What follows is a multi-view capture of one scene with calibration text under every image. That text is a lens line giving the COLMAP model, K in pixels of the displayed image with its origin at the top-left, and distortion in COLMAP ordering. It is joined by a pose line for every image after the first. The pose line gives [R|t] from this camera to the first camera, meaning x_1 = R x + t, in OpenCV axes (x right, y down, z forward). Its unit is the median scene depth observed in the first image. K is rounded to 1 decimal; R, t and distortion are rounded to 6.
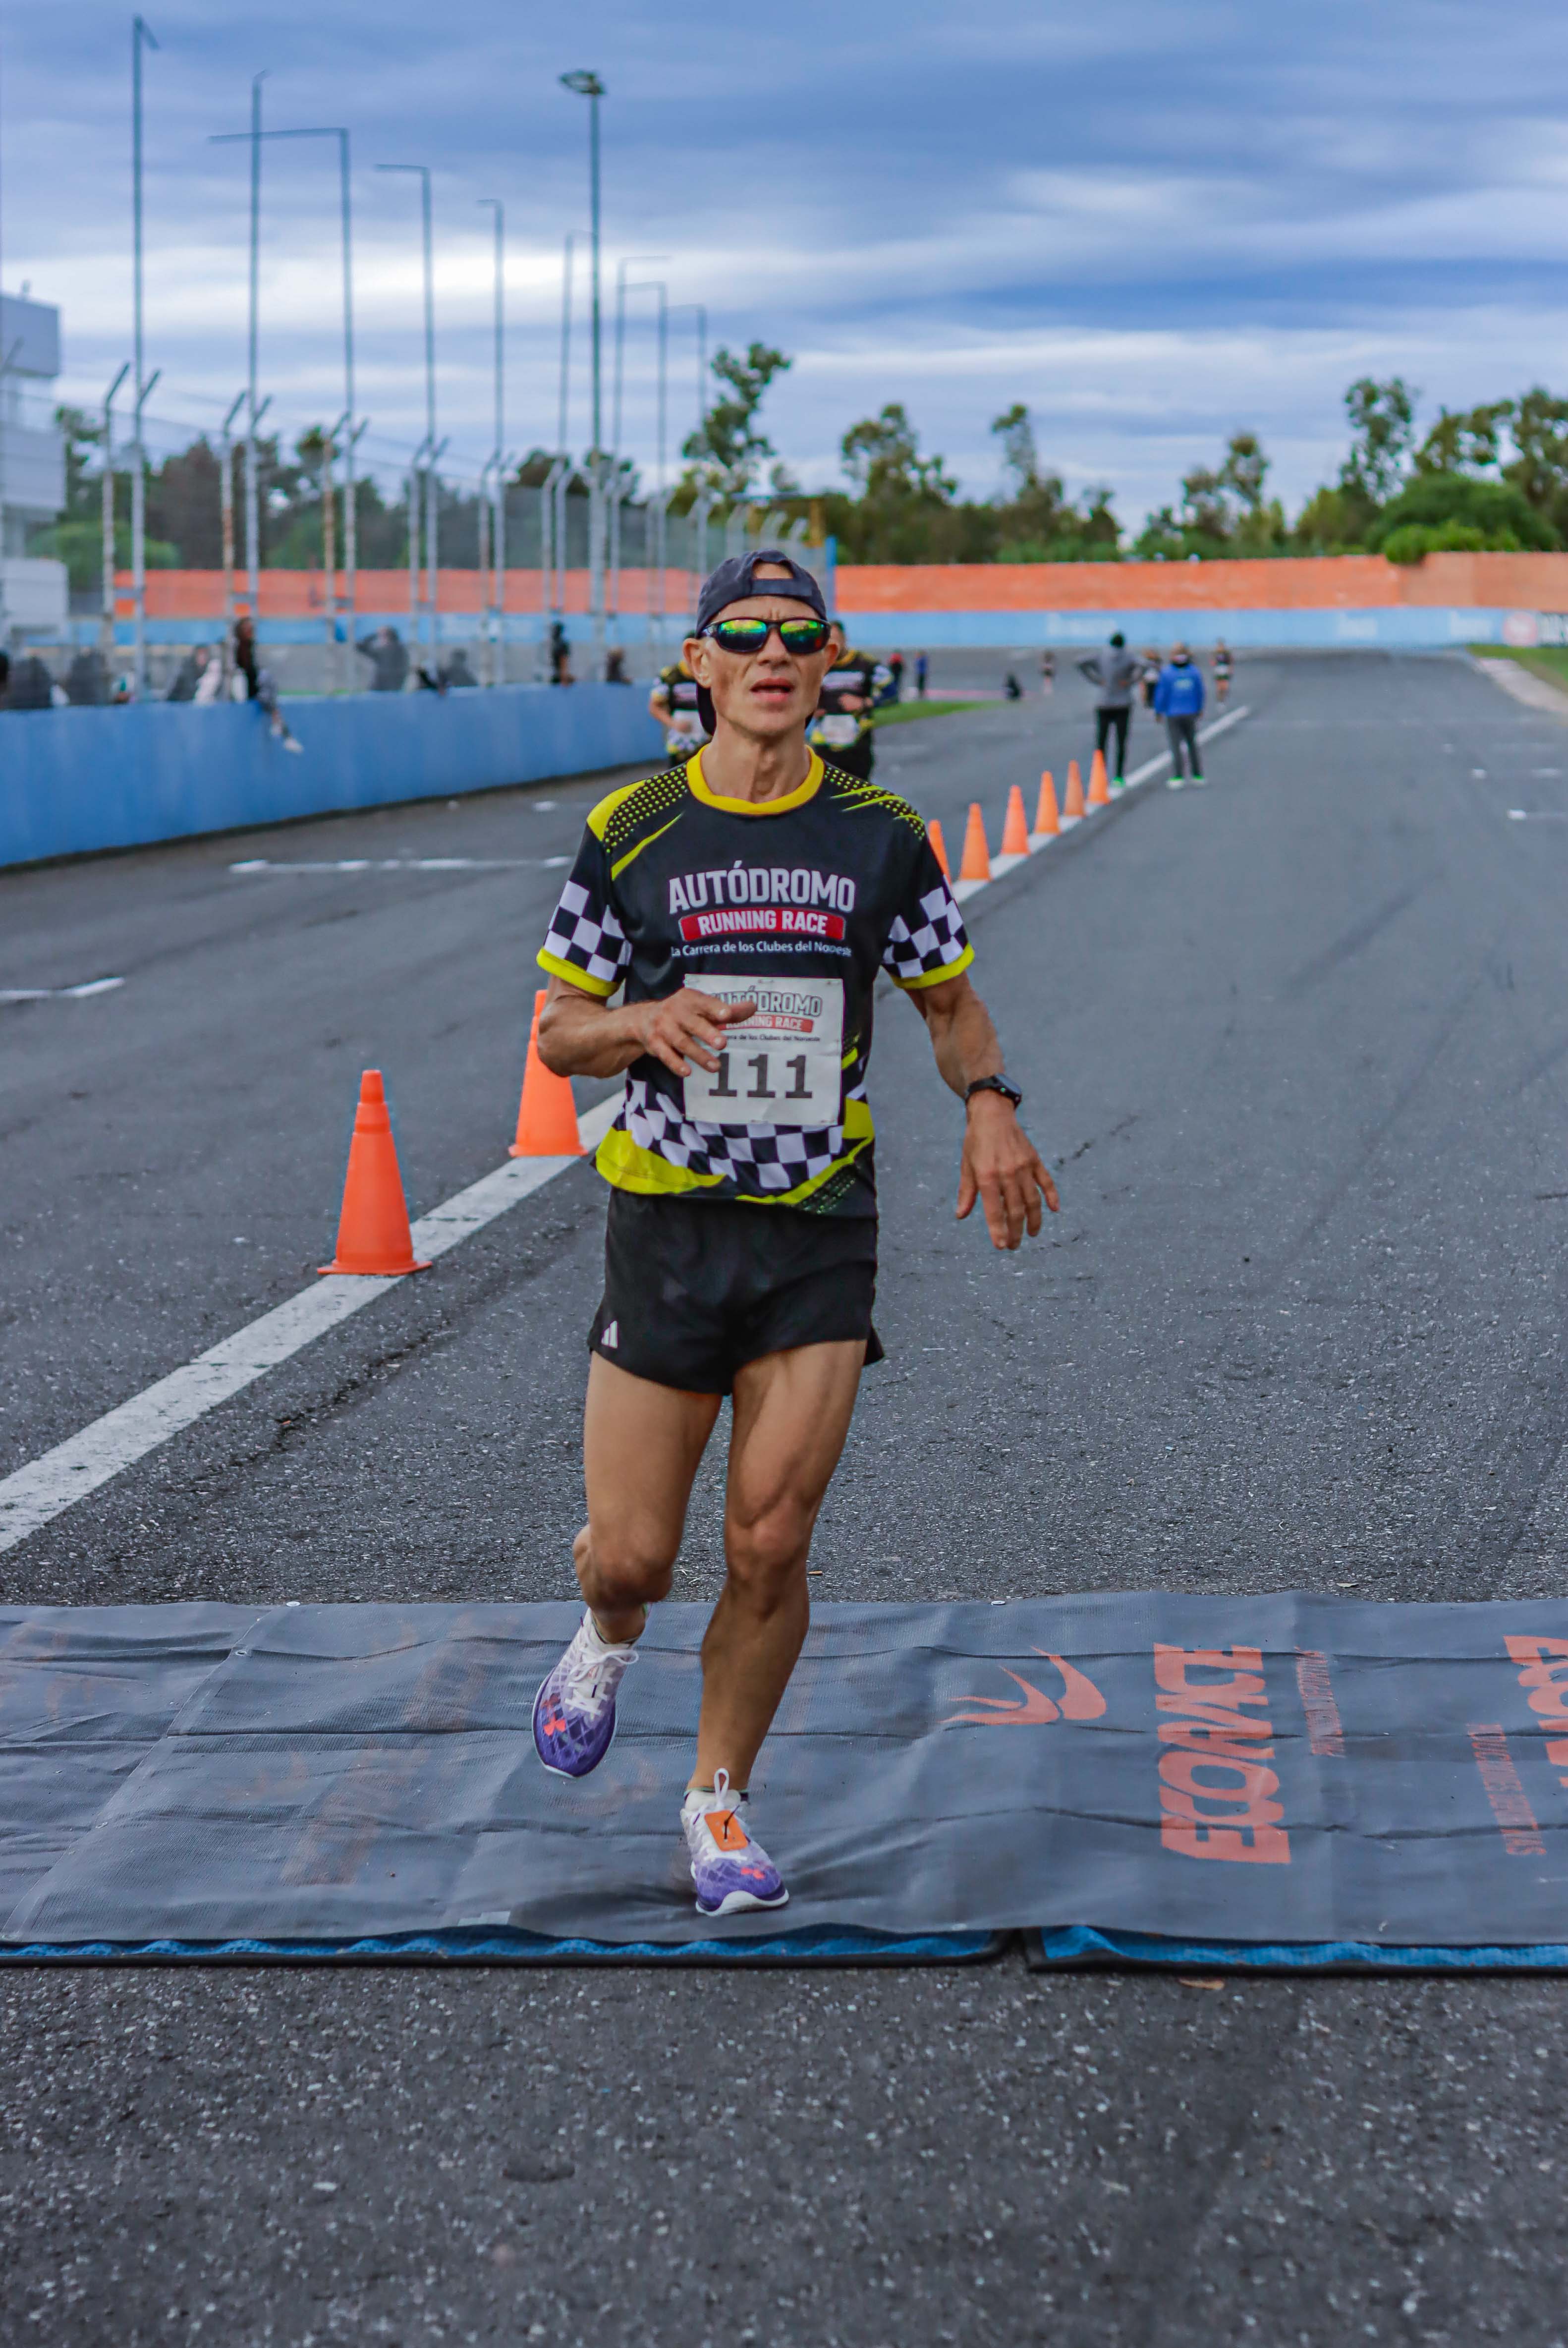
lens RADIAL K [[5541.9, 0, 784.0], [0, 5541.9, 1174.0], [0, 0, 1]] dist [-0.008510, 0.122614]
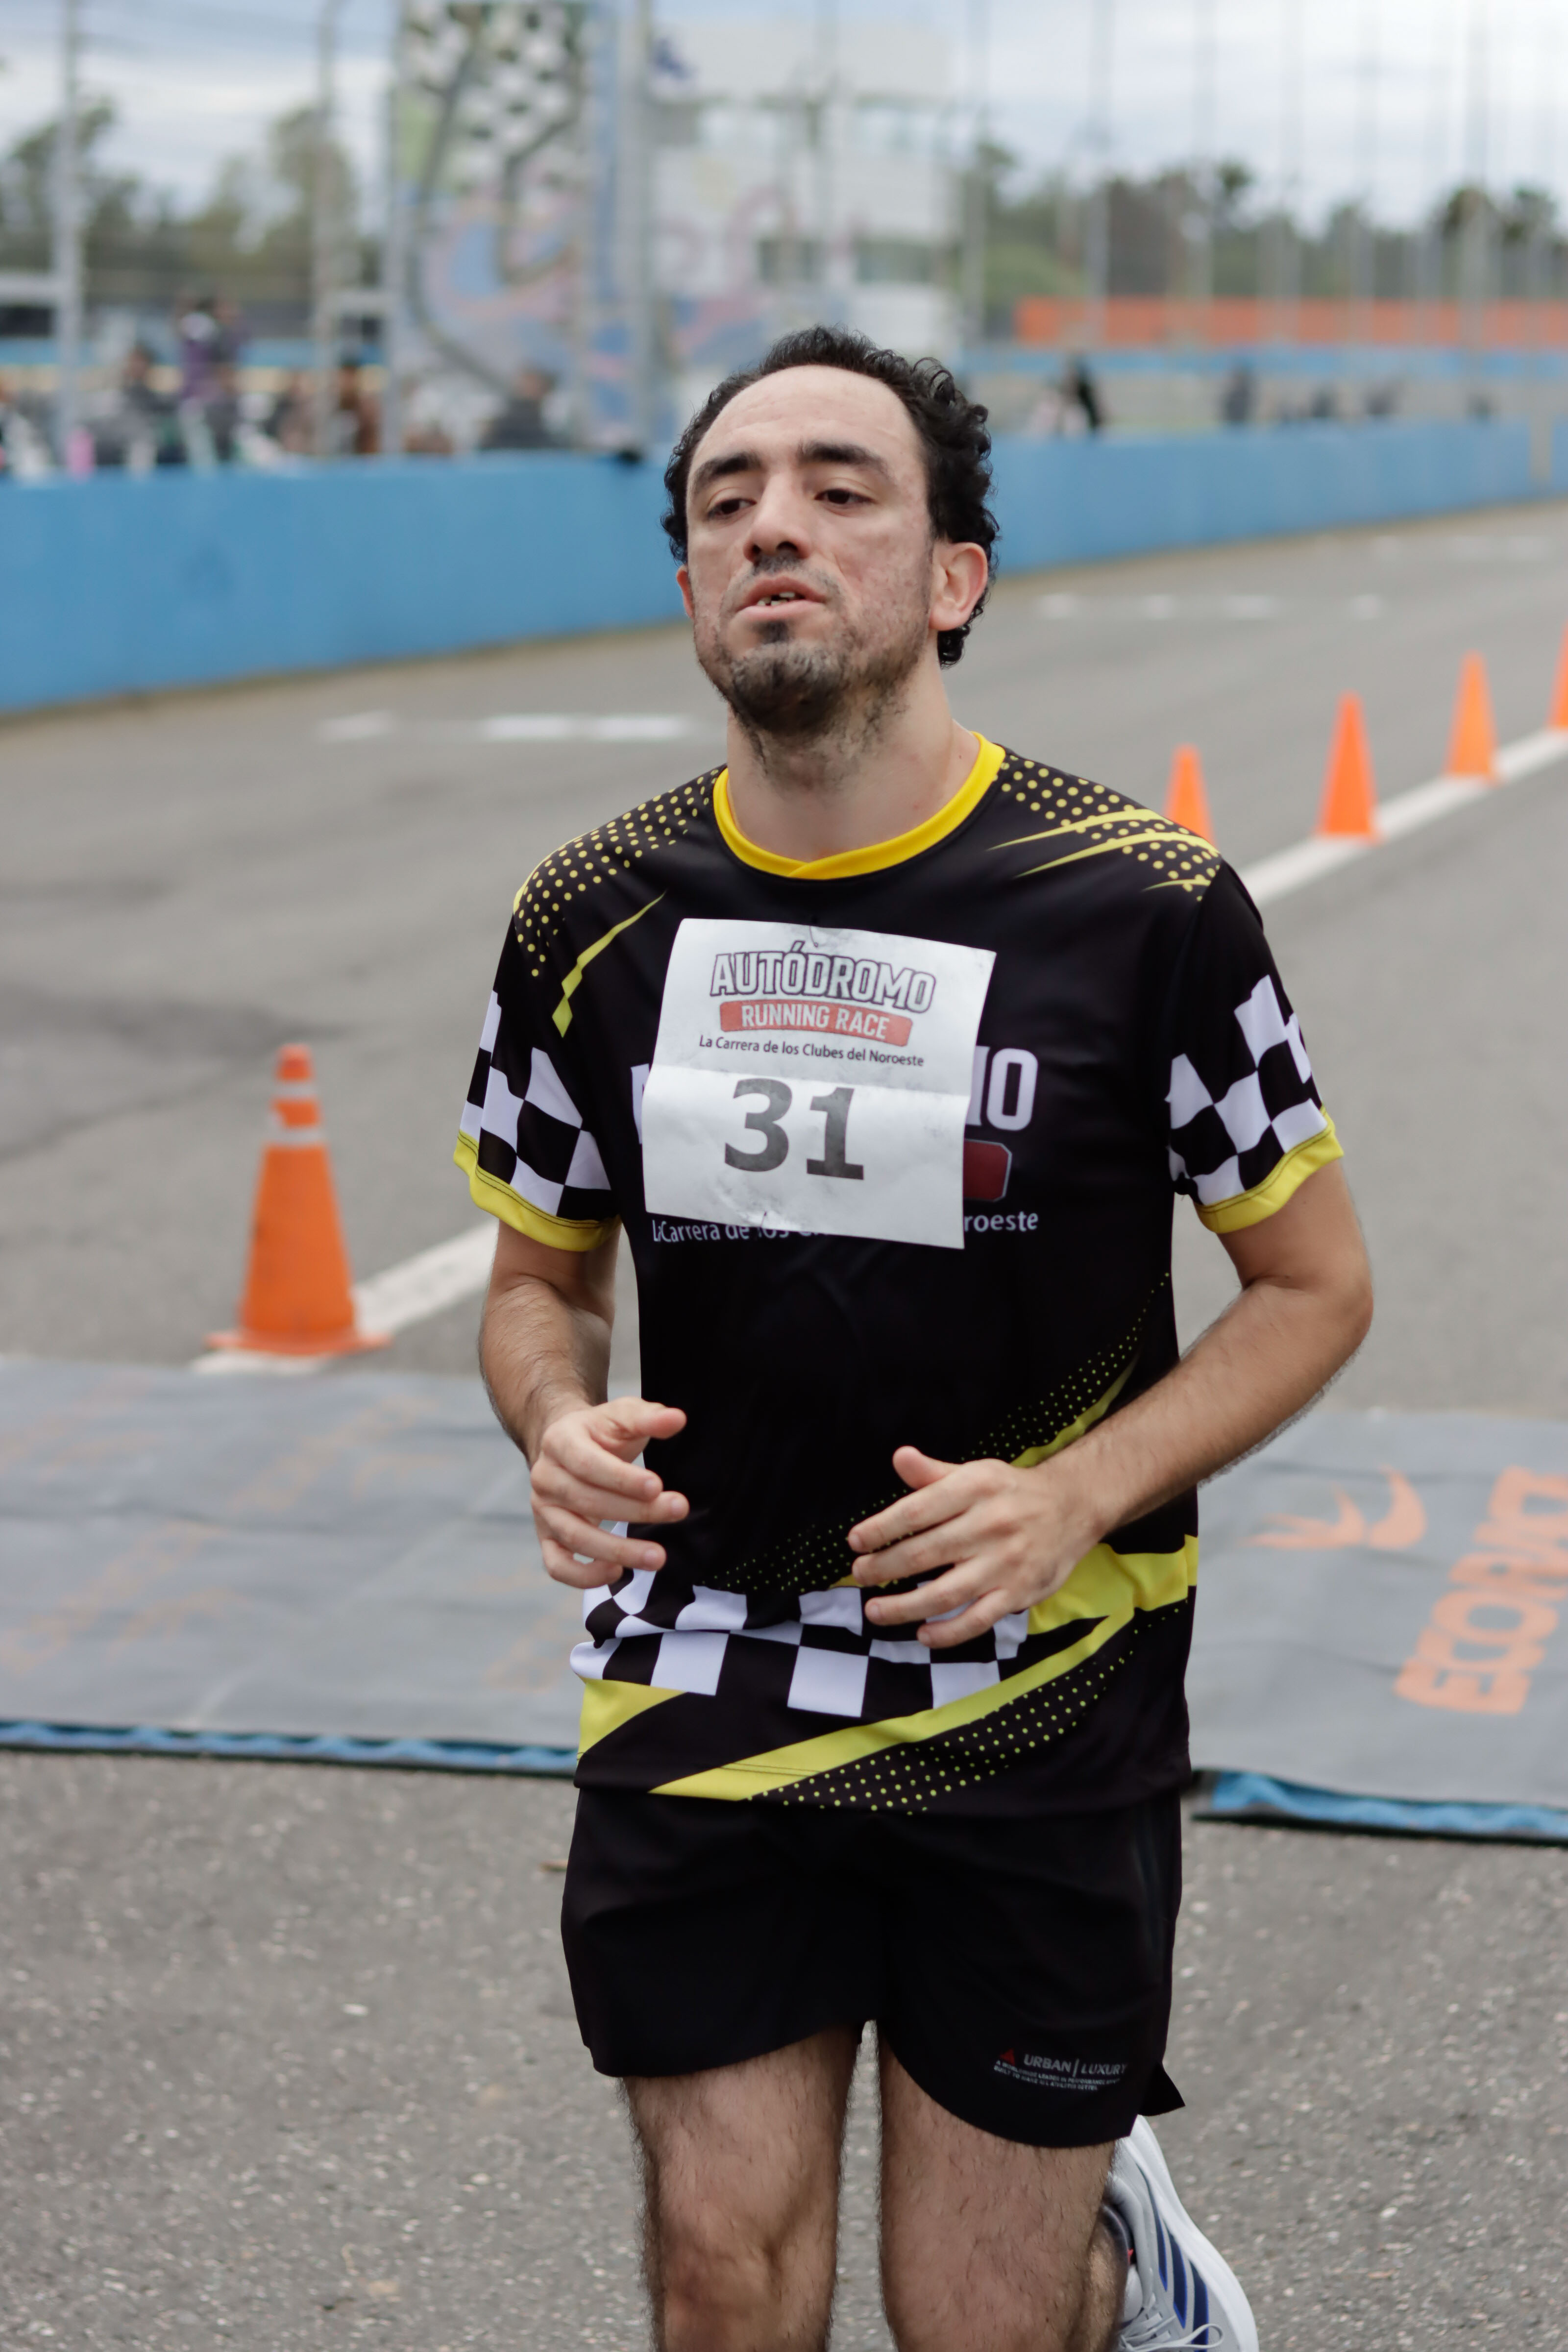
lens RADIAL K [[5515.3, 0, 784.0], [0, 5515.3, 1176.0], [0, 0, 1]] dist [0.024589, -0.213930]
pose [[0.986014, 0.035446, -0.162852, 0.132545], [-0.027434, 0.998312, 0.051192, -0.015669], [0.164392, -0.046009, 0.985322, 0.049028]]
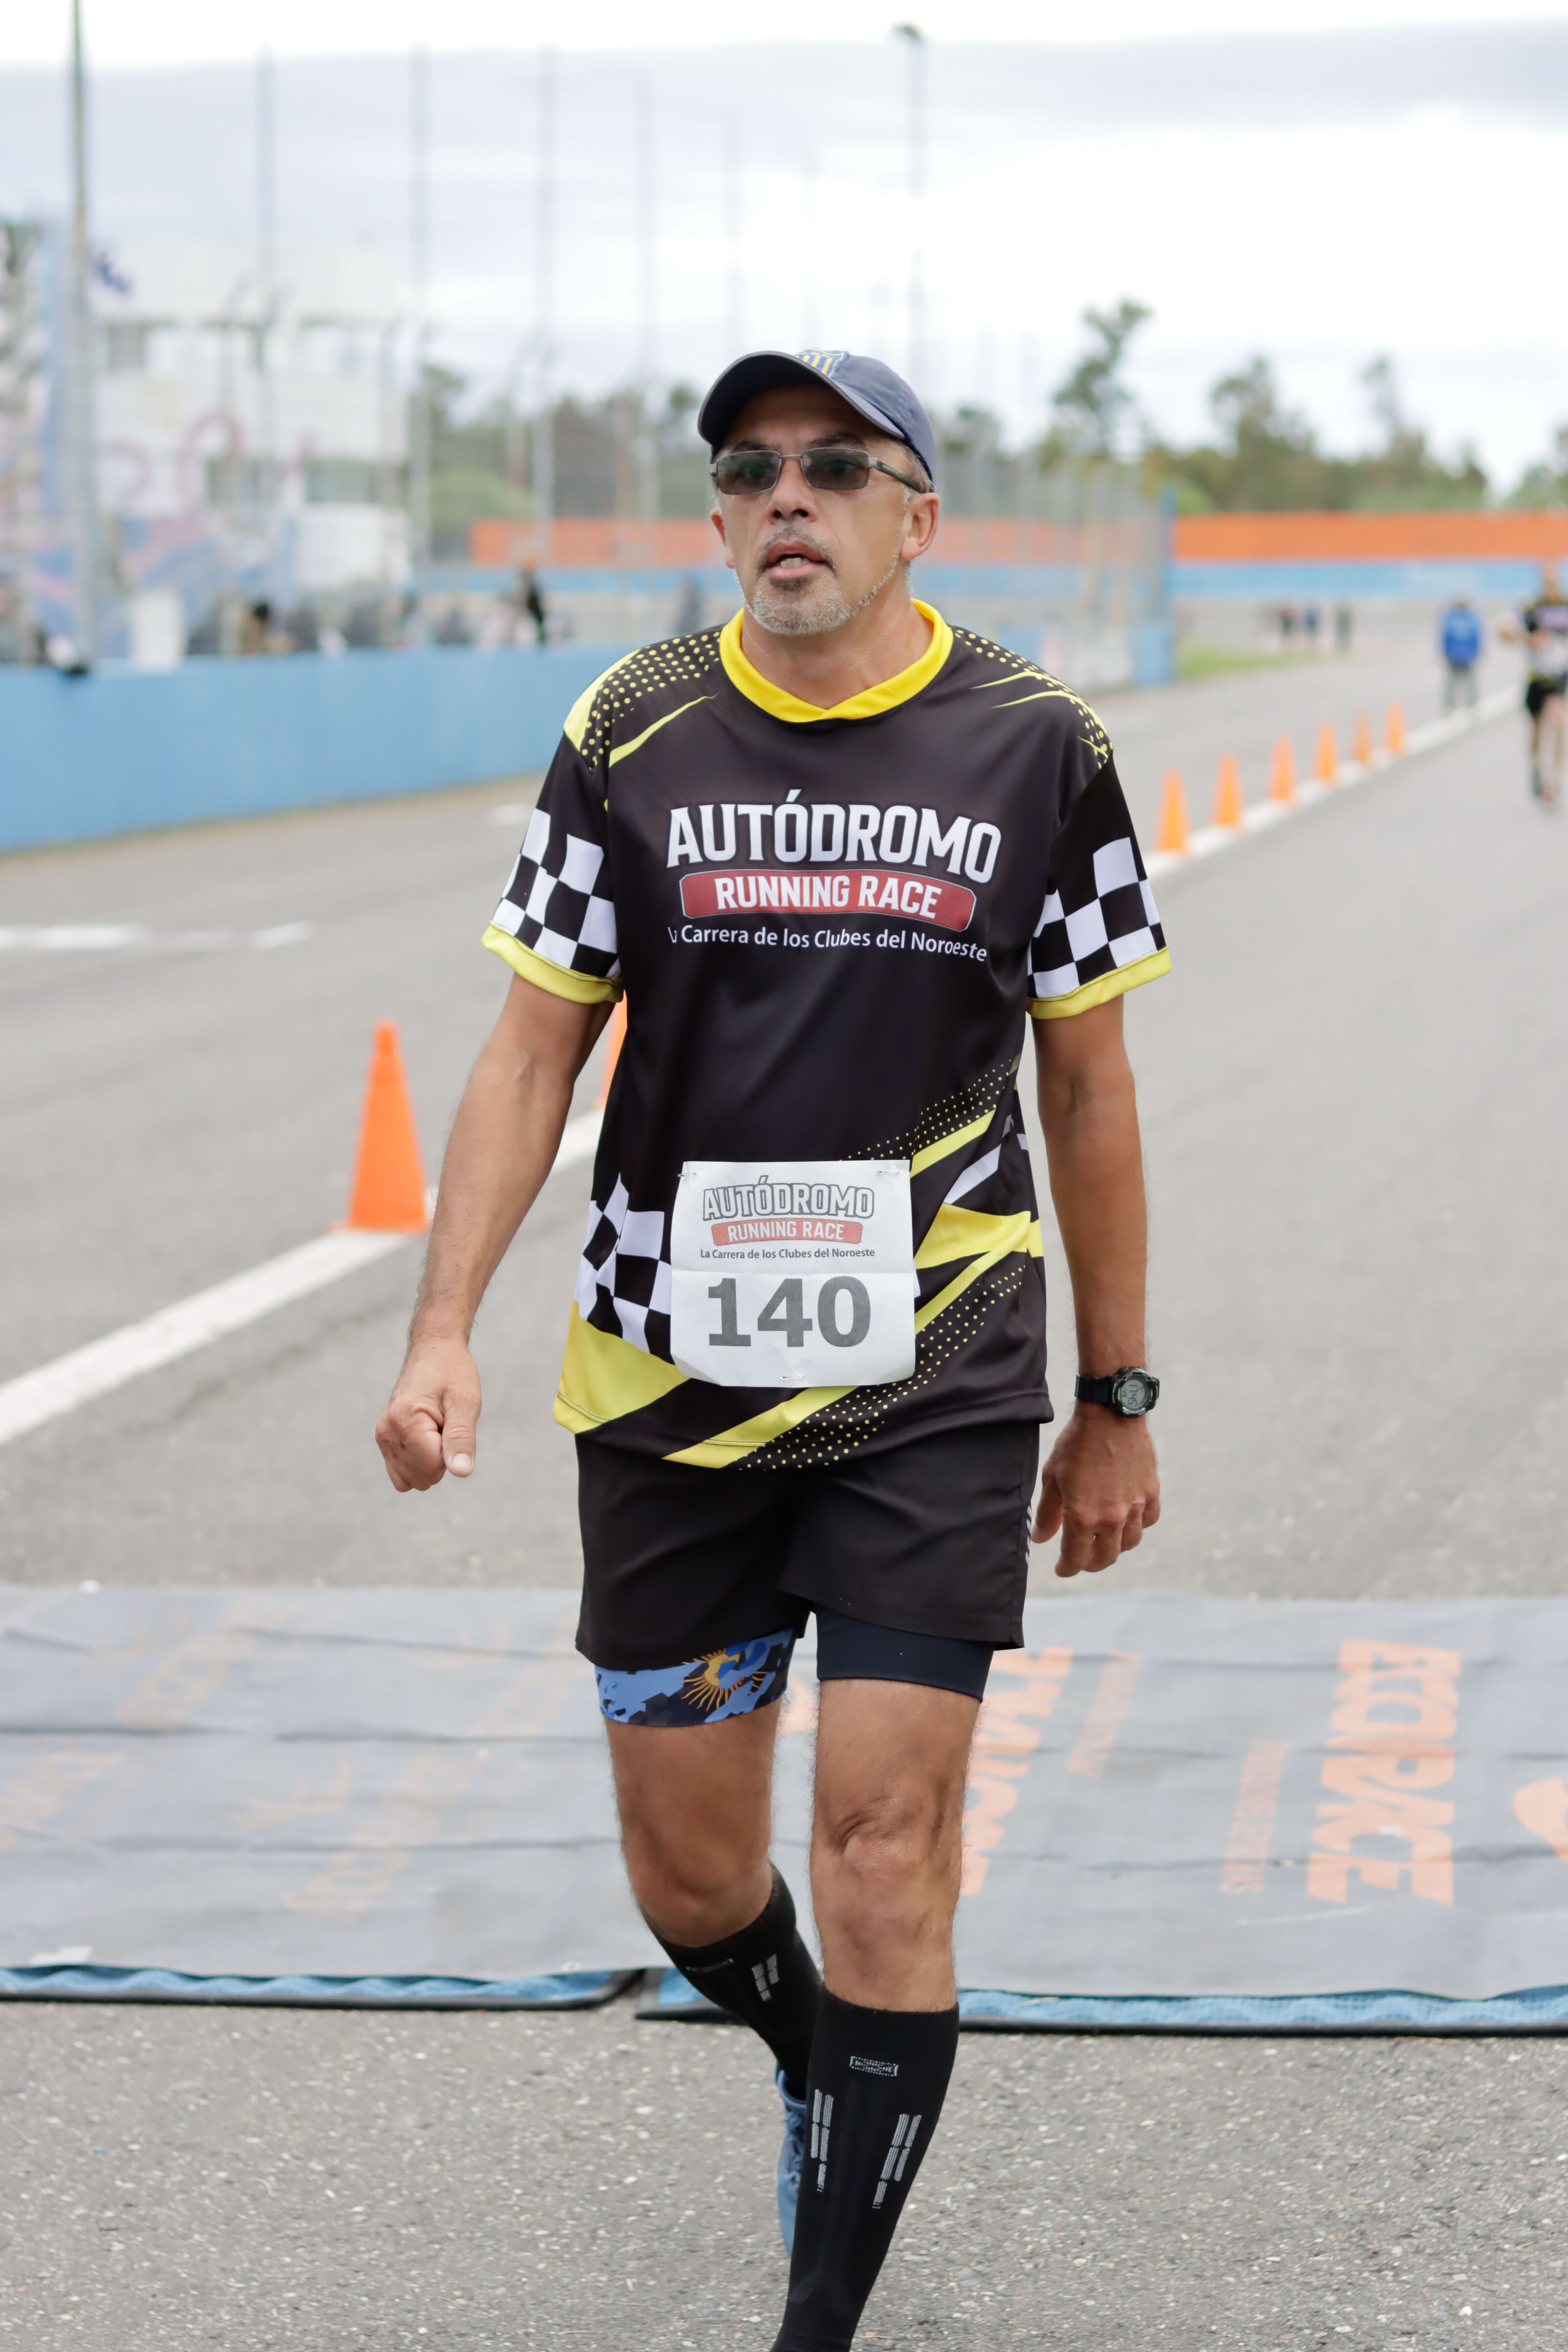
lens RADIAL K [[5500.1, 0, 784.0], [0, 5500.1, 1176.0], [0, 0, 1]] dist [-0.018652, 0.217987]
pose [[0.997617, 0.007638, -0.068575, 0.135559], [-0.006965, 0.999925, 0.010047, -0.004171], [0.068647, -0.009545, 0.997595, 0.103286]]
